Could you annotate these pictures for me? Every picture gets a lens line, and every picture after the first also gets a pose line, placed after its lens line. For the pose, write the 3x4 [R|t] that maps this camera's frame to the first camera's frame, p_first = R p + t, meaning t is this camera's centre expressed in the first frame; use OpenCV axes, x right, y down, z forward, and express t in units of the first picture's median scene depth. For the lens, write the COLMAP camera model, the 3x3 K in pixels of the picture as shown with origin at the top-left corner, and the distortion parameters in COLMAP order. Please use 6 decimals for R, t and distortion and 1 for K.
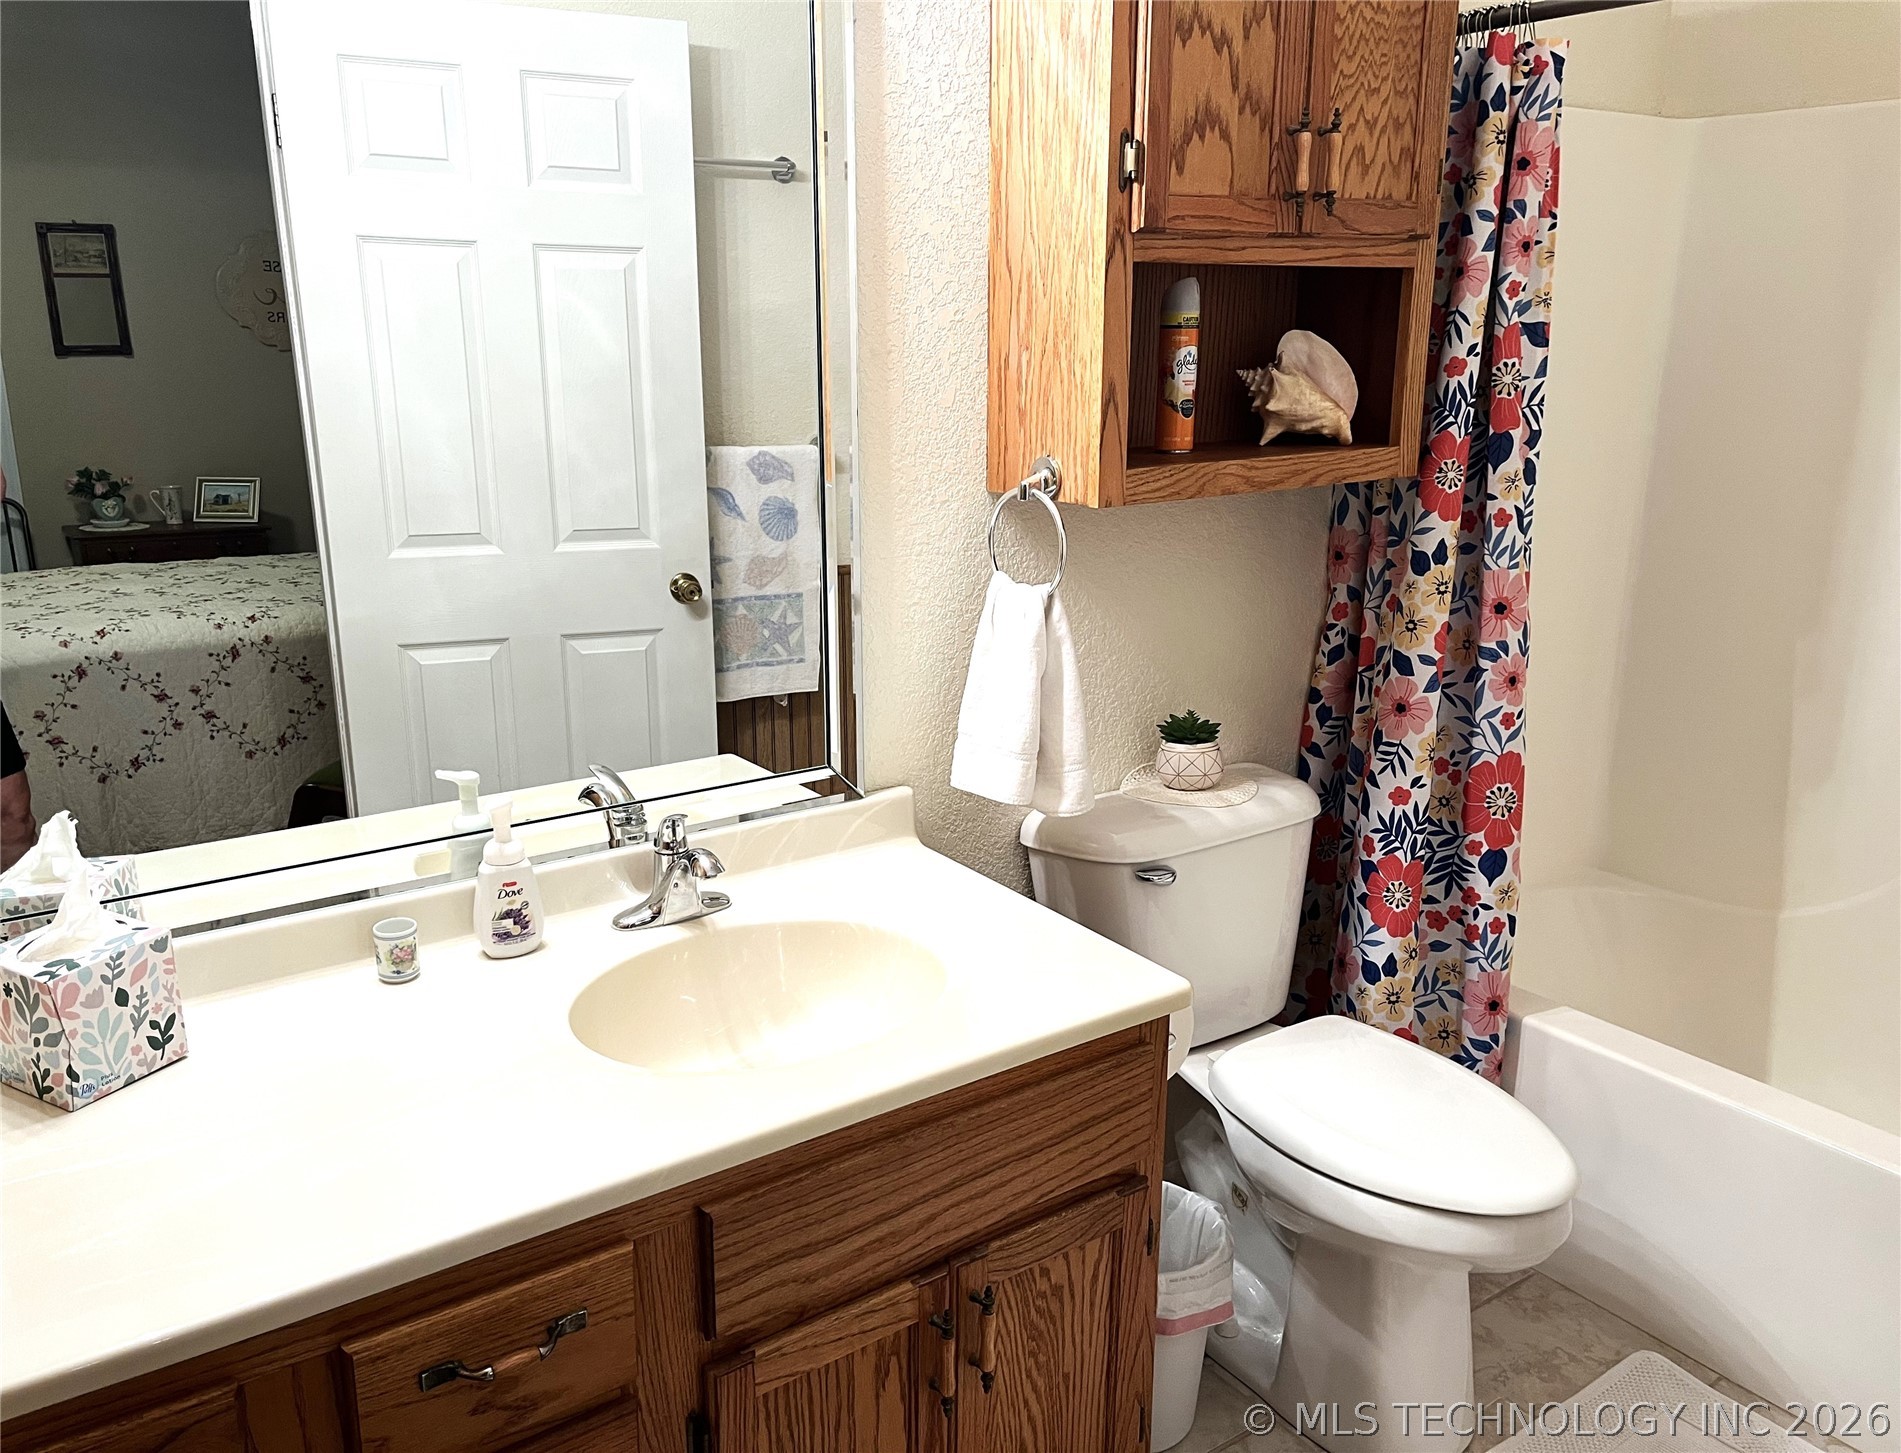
lens RADIAL K [[1501.9, 0, 946.7], [0, 1501.9, 729.2], [0, 0, 1]] dist [0.006623, -0.016138]
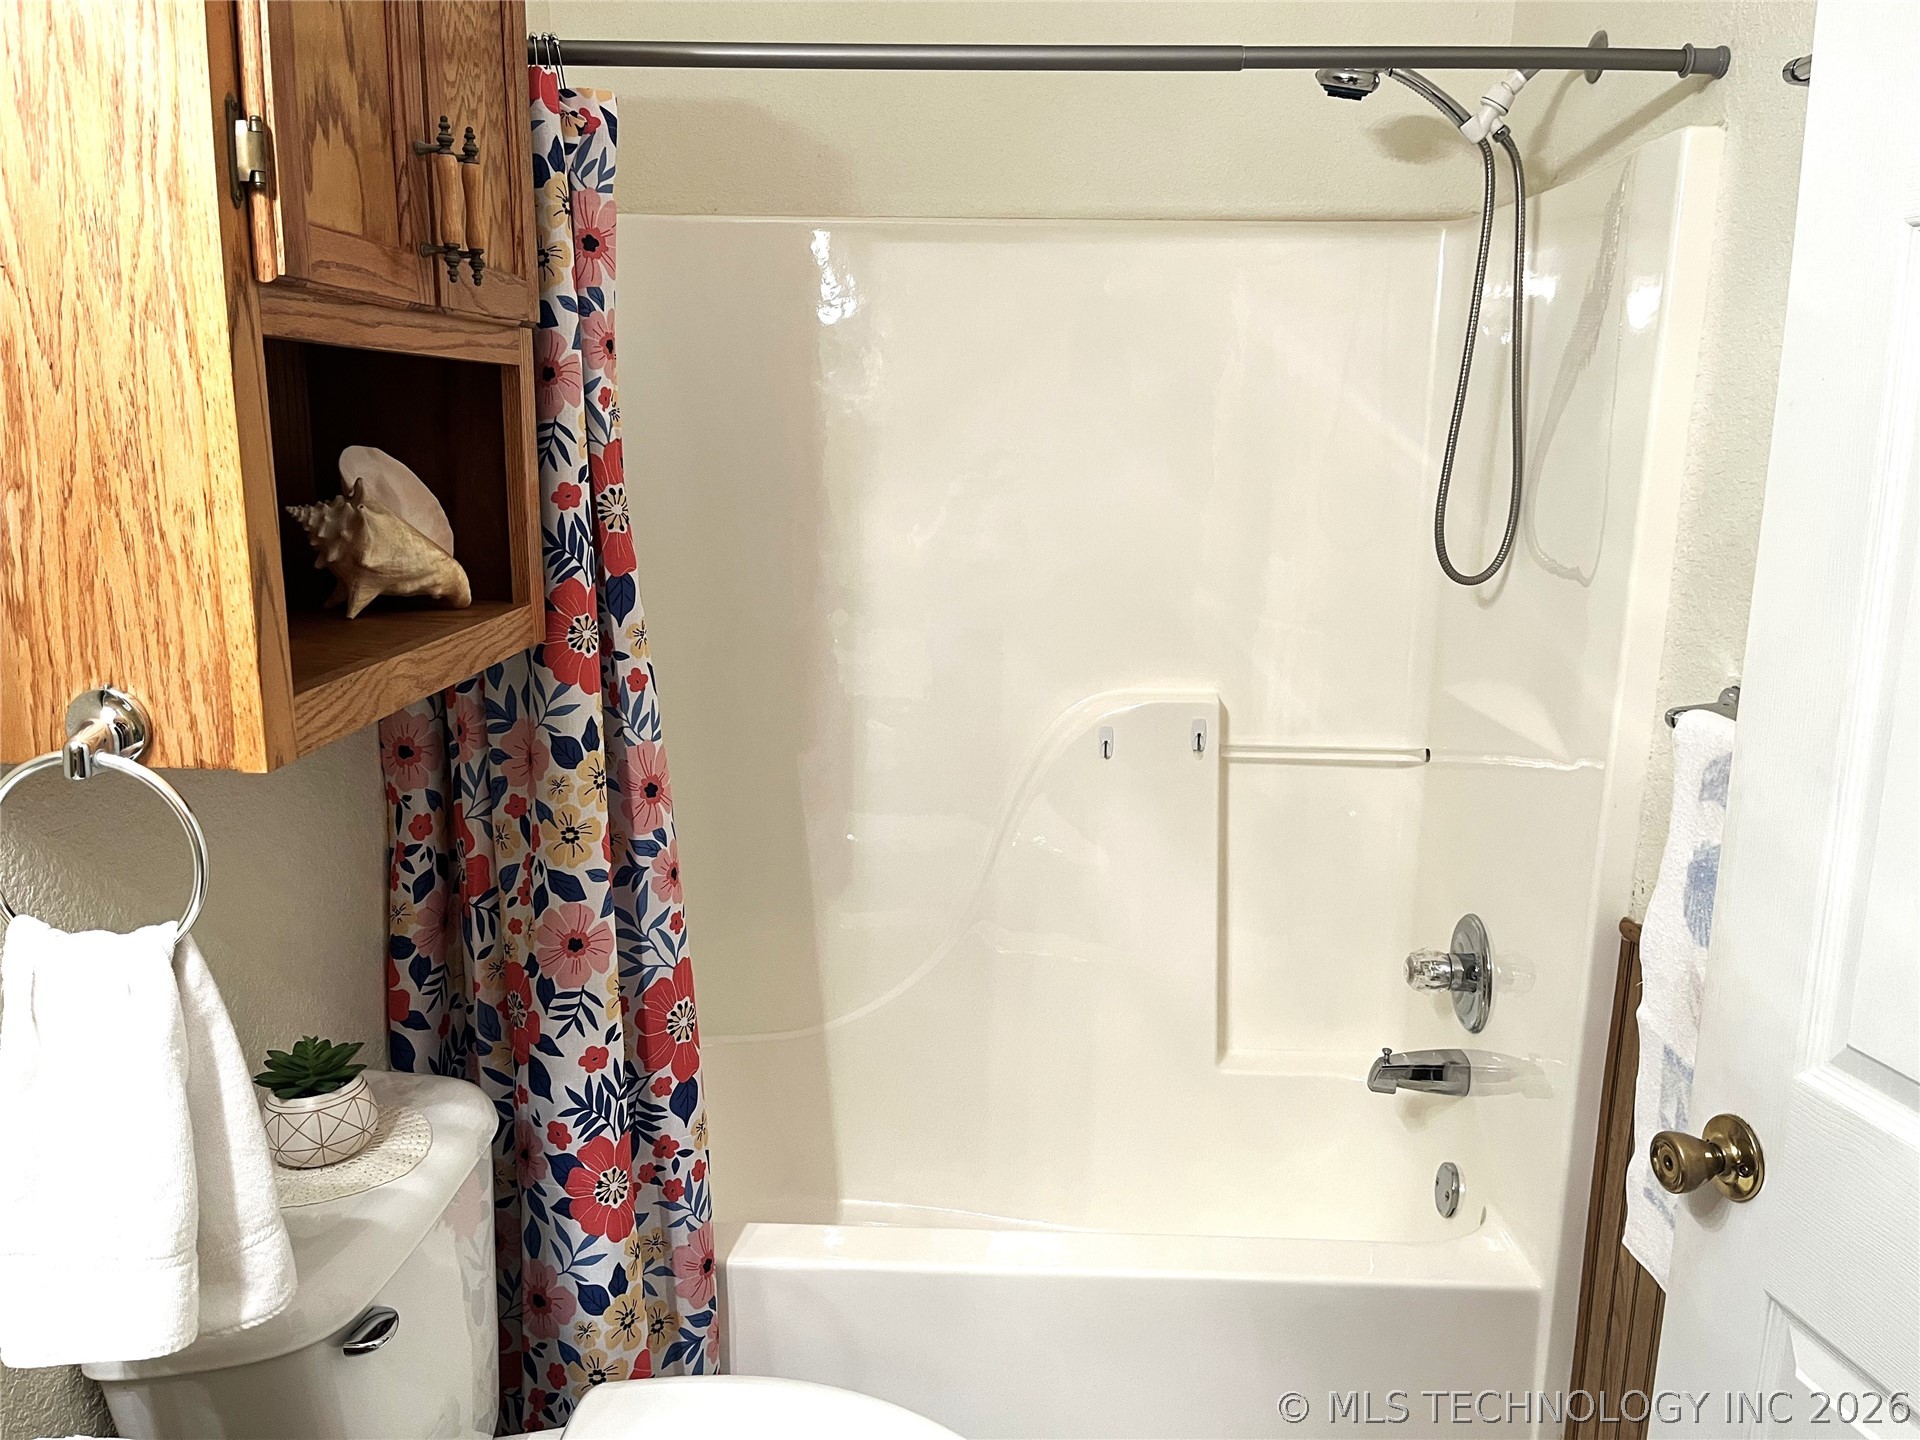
lens RADIAL K [[1439.7, 0, 965.5], [0, 1439.7, 722.9], [0, 0, 1]] dist [0.034934, -0.044222]
pose [[0.601650, -0.144945, 0.785499, -0.134208], [0.187265, 0.981586, 0.037693, -0.115916], [-0.776498, 0.124419, 0.617714, 0.397162]]
